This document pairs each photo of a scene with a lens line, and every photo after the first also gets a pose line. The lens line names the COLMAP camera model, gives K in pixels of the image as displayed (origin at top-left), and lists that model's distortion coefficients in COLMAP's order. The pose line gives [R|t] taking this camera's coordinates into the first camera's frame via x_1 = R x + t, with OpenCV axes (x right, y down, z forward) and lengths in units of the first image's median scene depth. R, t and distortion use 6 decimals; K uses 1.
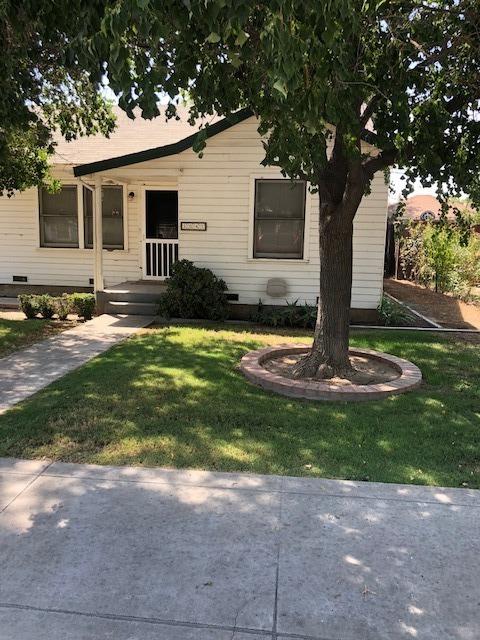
lens RADIAL K [[528.0, 0, 240.0], [0, 528.0, 320.0], [0, 0, 1]] dist [0.148931, -0.562464]
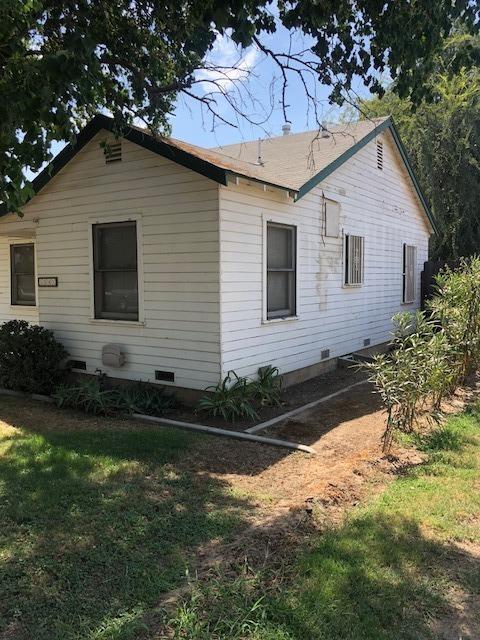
lens RADIAL K [[528.0, 0, 240.0], [0, 528.0, 320.0], [0, 0, 1]] dist [0.148931, -0.562464]
pose [[0.890050, 0.010597, -0.455740, 0.593665], [-0.051015, 0.995765, -0.076476, -0.063214], [0.453000, 0.091317, 0.886822, 0.370435]]
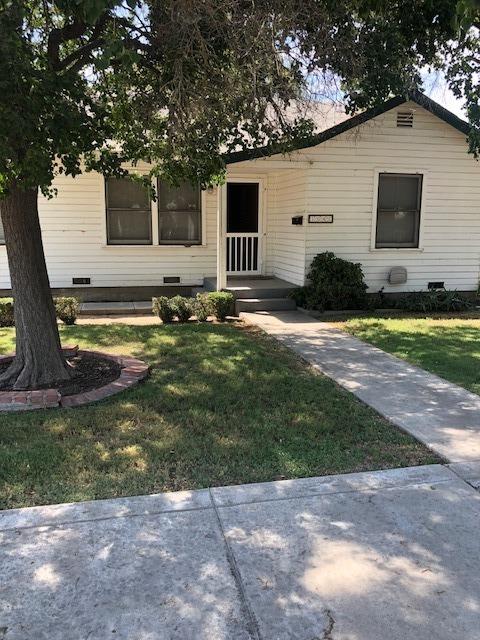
lens RADIAL K [[528.0, 0, 240.0], [0, 528.0, 320.0], [0, 0, 1]] dist [0.148931, -0.562464]
pose [[0.941444, -0.075659, 0.328571, -0.575852], [0.069490, 0.997116, 0.030497, -0.027016], [-0.329931, -0.005879, 0.943987, 0.098563]]
